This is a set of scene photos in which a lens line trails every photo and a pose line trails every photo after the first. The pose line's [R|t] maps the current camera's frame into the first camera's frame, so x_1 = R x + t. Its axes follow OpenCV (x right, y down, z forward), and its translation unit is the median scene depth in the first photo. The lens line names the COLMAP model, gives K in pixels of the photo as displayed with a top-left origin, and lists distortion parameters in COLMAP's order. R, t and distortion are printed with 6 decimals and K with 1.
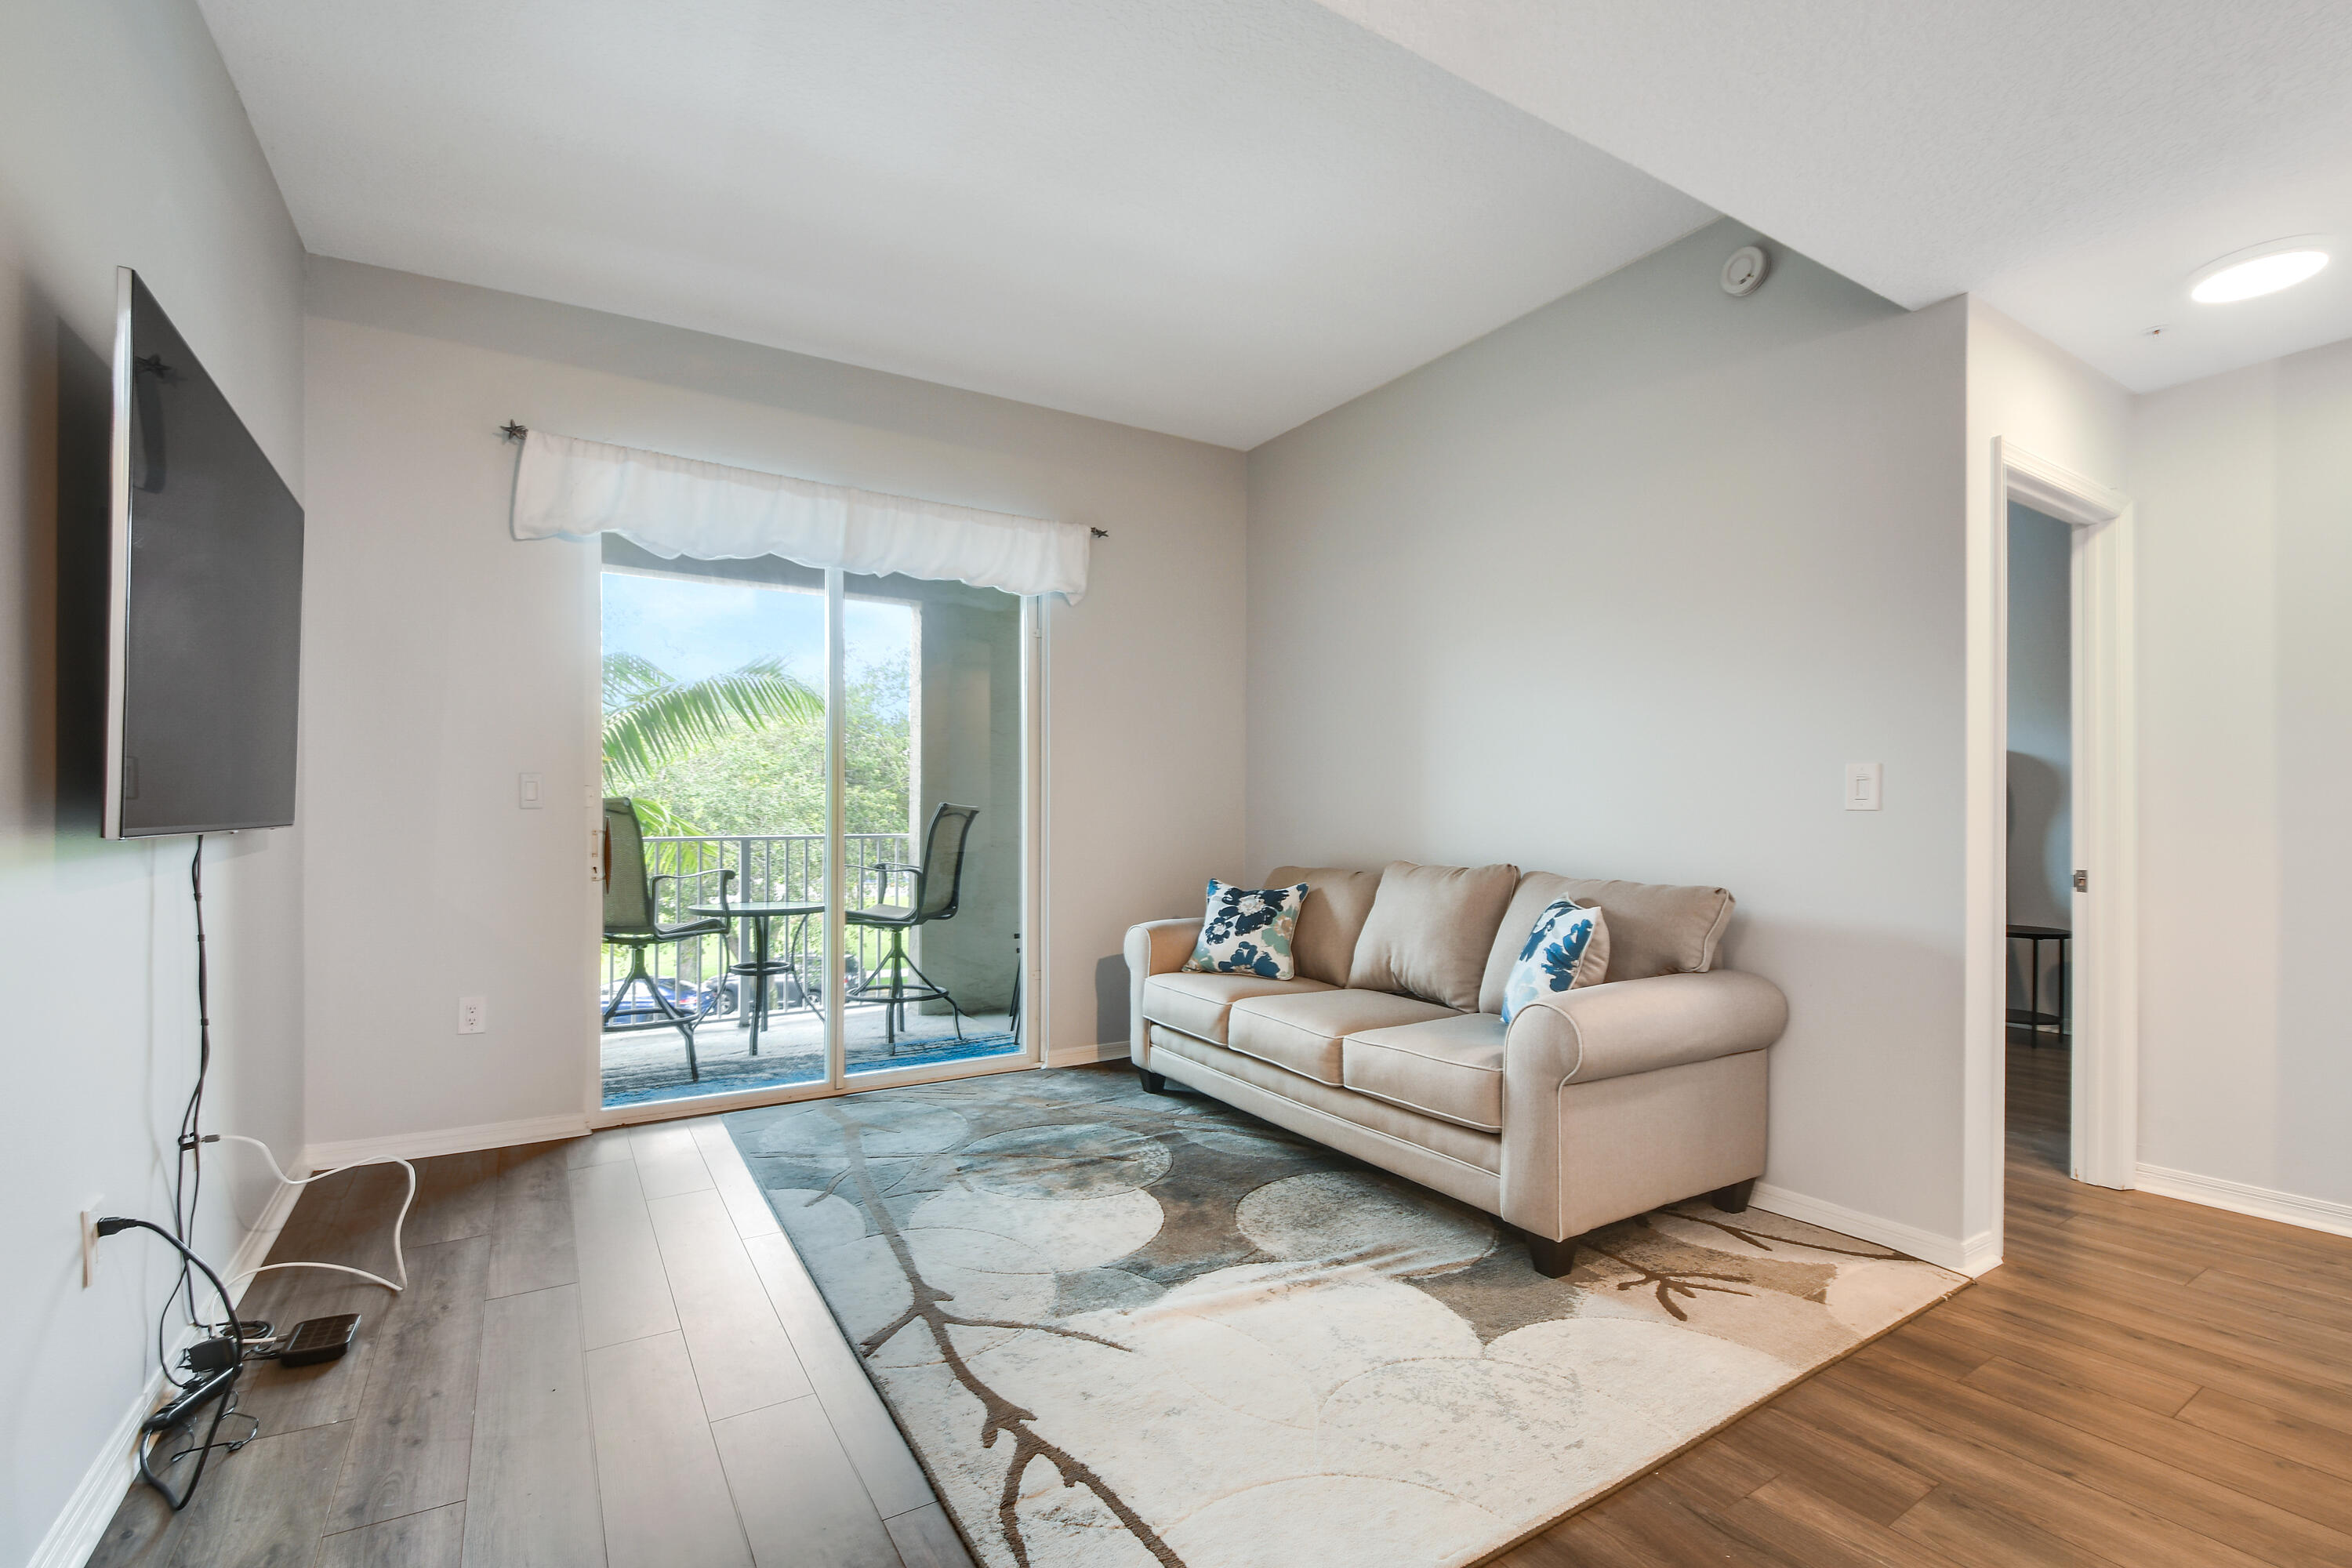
lens RADIAL K [[1026.0, 0, 1149.5], [0, 1026.0, 802.7], [0, 0, 1]] dist [-0.000044, -0.000373]
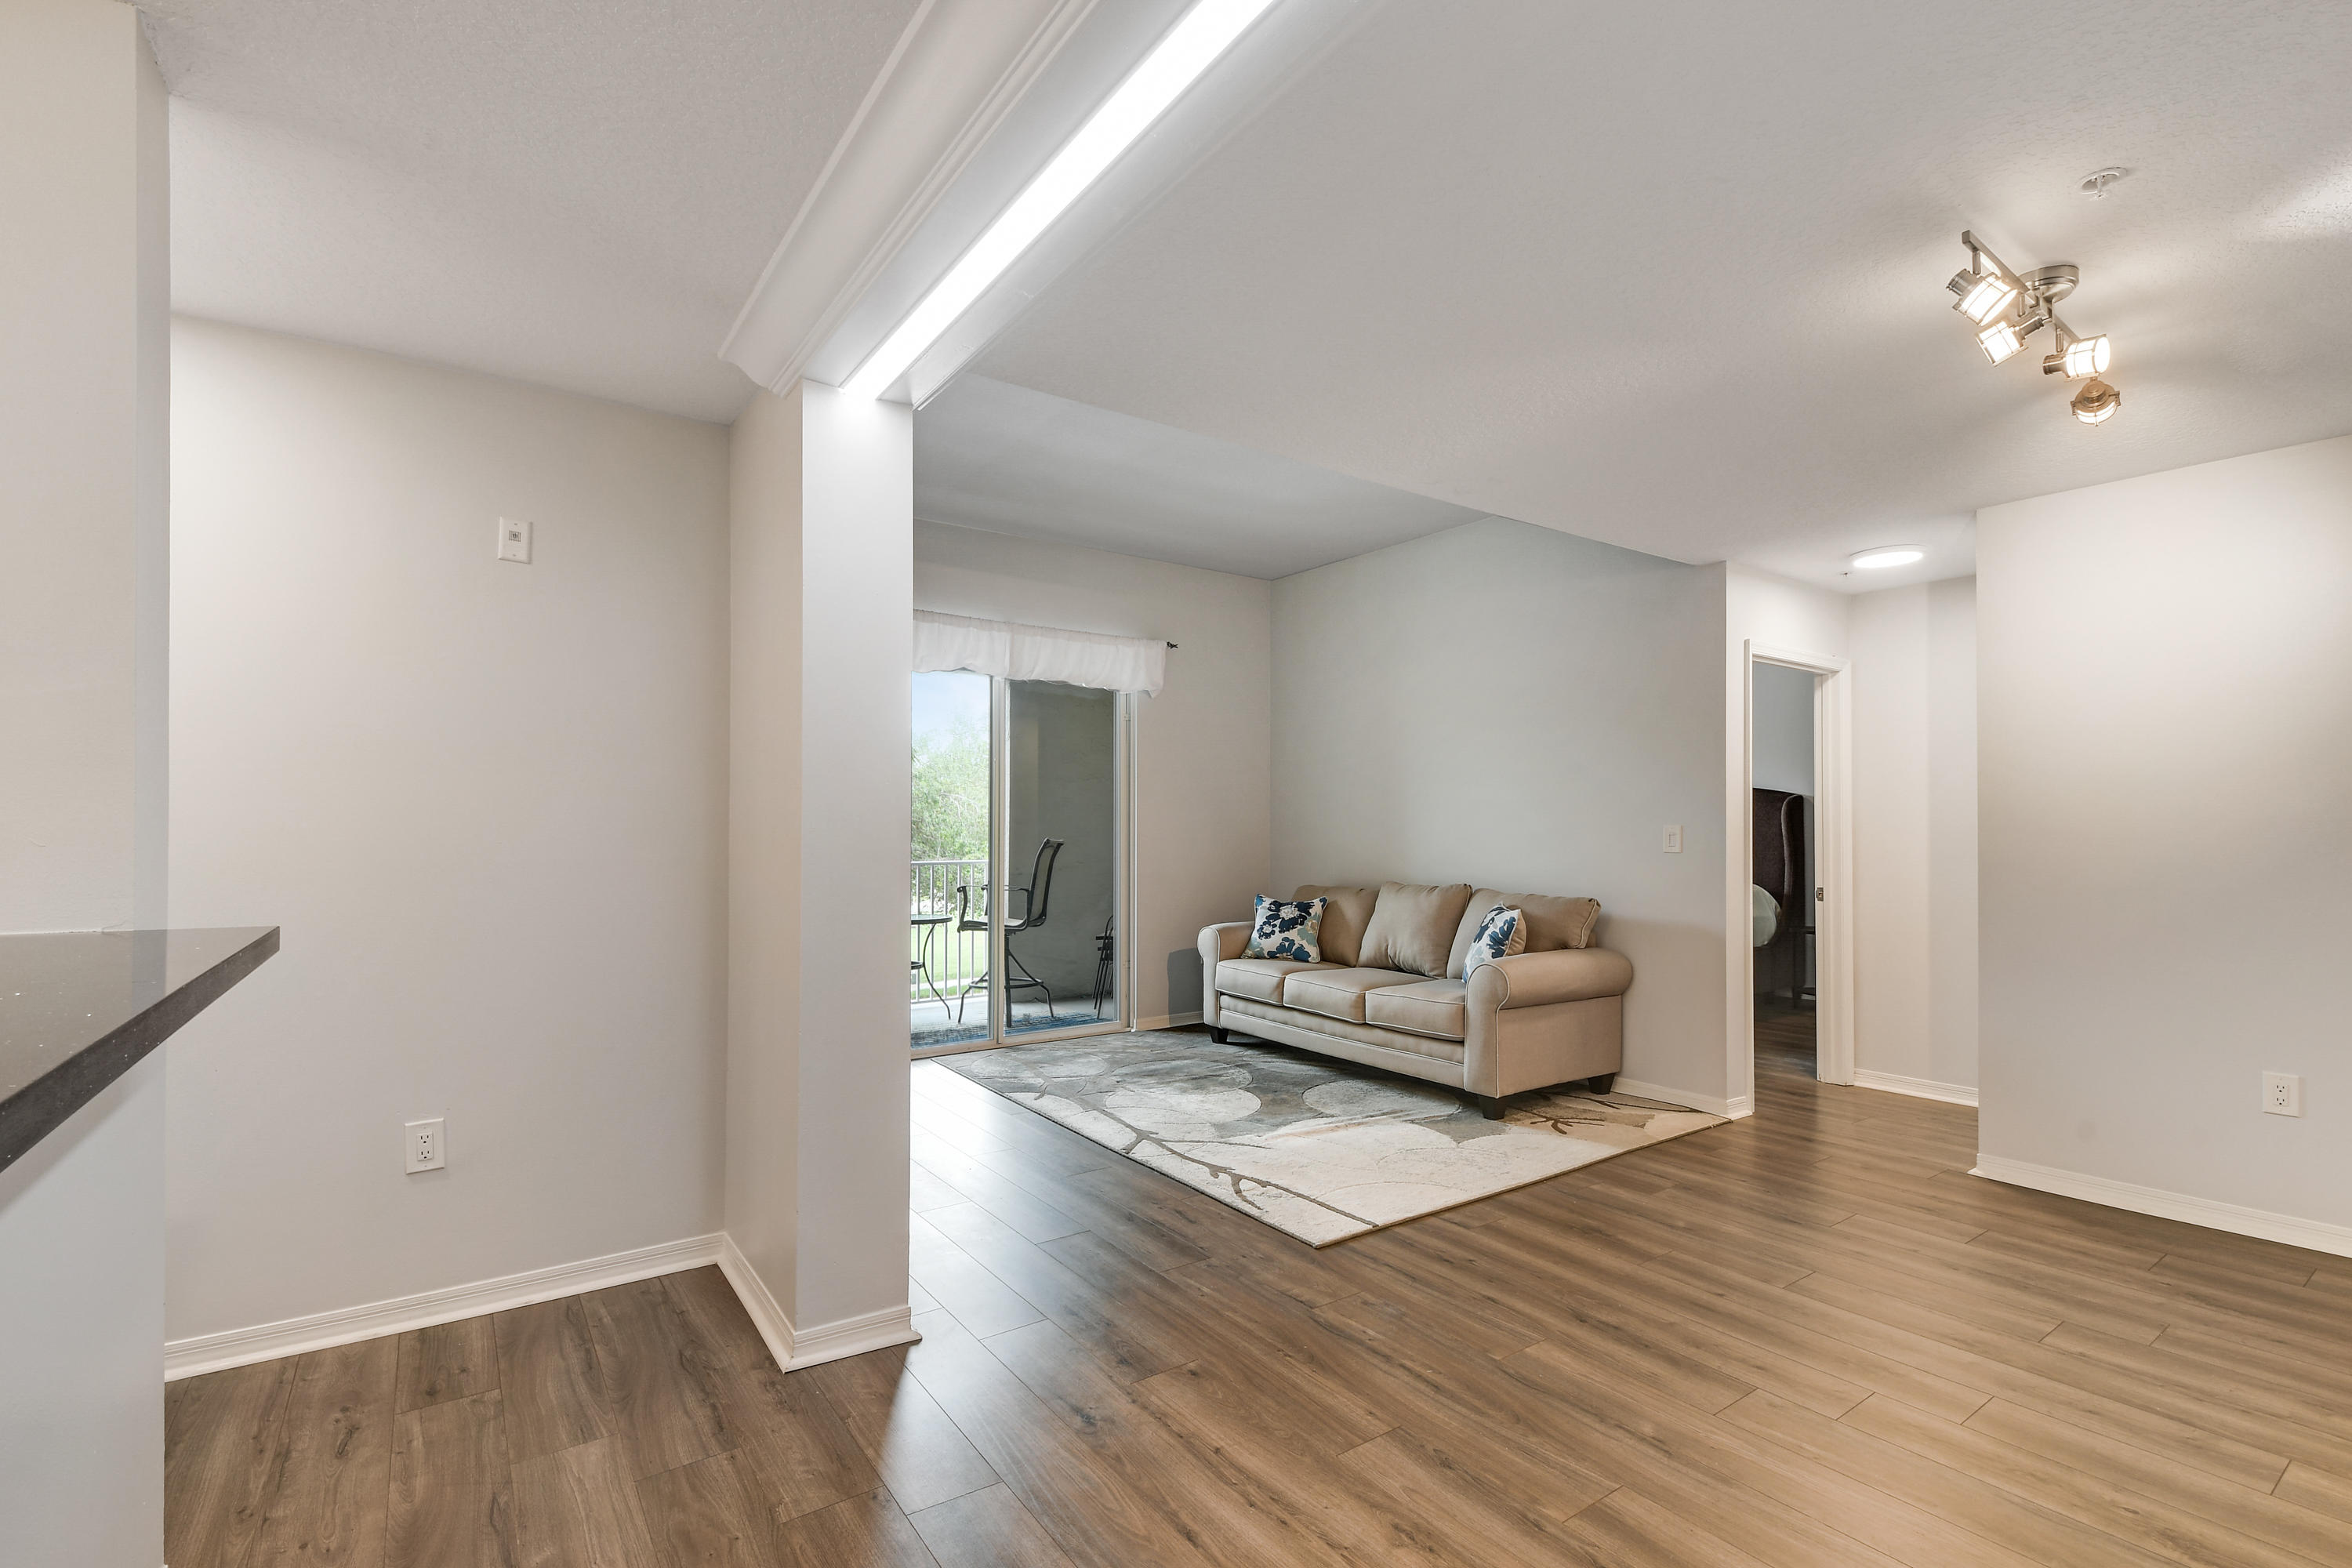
lens RADIAL K [[1034.9, 0, 1147.4], [0, 1034.9, 821.5], [0, 0, 1]] dist [0.040469, 0.000002]
pose [[0.998651, -0.001571, 0.051903, -0.234547], [0.001422, 0.999995, 0.002910, -0.044151], [-0.051907, -0.002833, 0.998648, -0.603220]]
